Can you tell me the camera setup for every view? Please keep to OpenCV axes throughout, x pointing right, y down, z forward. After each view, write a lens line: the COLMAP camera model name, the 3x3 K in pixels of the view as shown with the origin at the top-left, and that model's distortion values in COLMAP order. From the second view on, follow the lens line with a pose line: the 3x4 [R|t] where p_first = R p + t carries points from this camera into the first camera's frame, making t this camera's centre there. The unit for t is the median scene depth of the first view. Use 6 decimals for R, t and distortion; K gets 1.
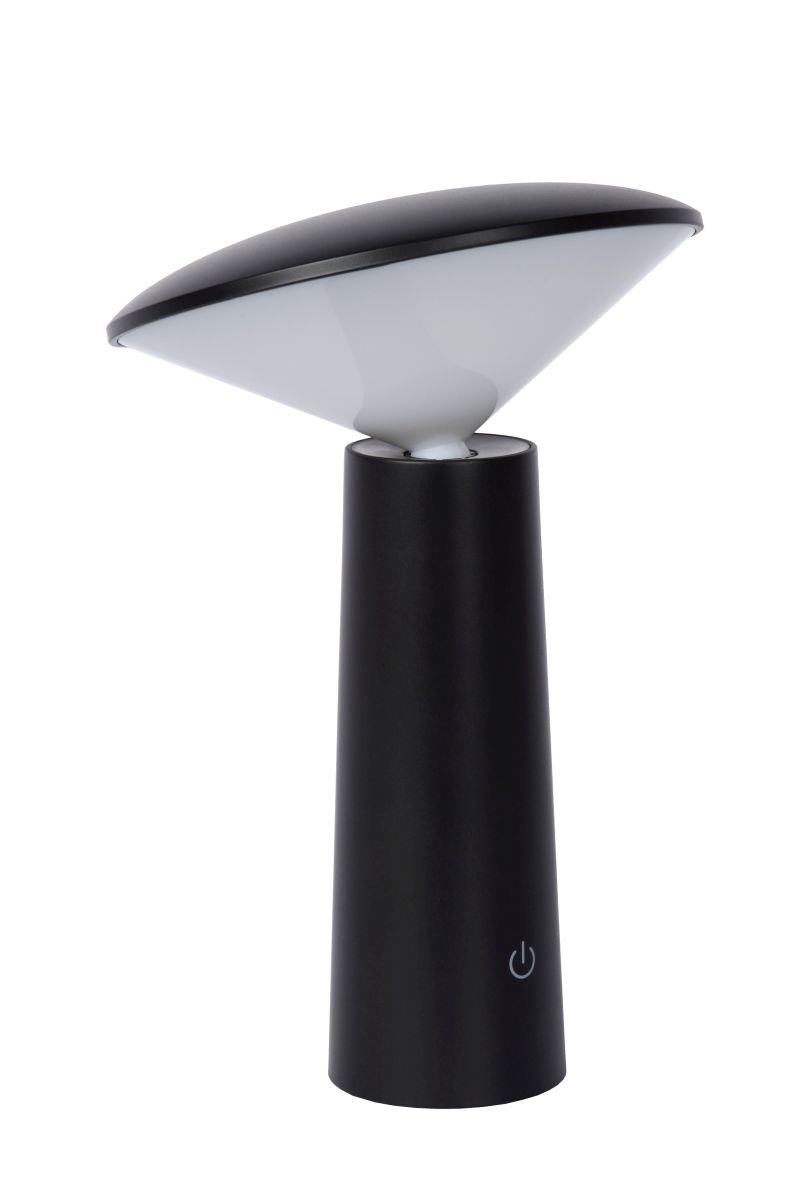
lens RADIAL K [[4137.5, 0, 400.0], [0, 4137.5, 599.5], [0, 0, 1]] dist [0.007400, 0.196054]
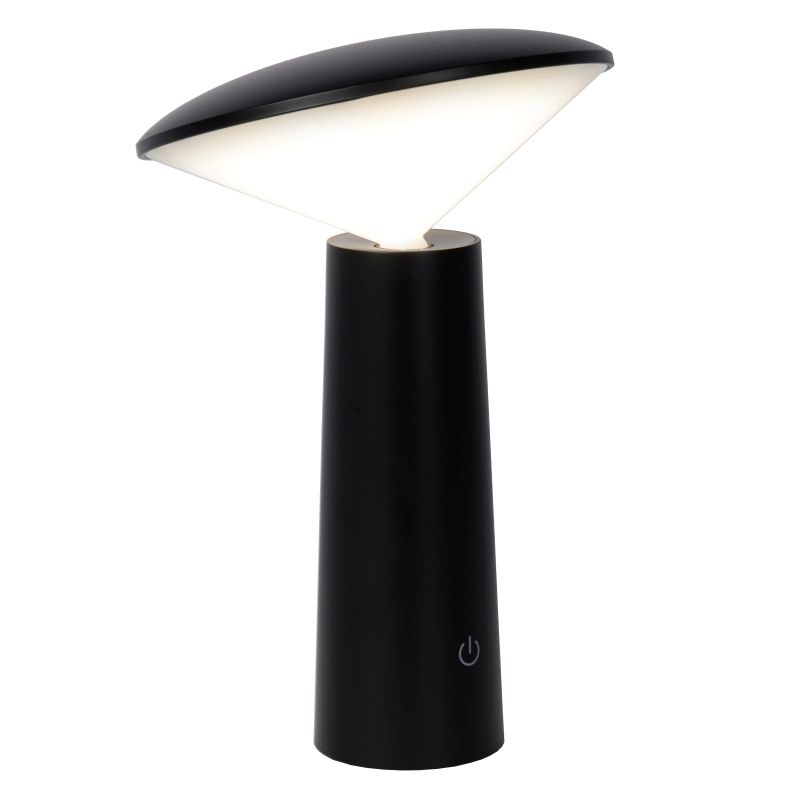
lens RADIAL K [[4159.9, 0, 363.9], [0, 4159.9, 402.1], [0, 0, 1]] dist [-3.470853, 310.751267]
pose [[0.999991, -0.000793, 0.004110, -0.007344], [0.000835, 0.999947, -0.010294, 0.024515], [-0.004101, 0.010298, 0.999939, -0.247303]]
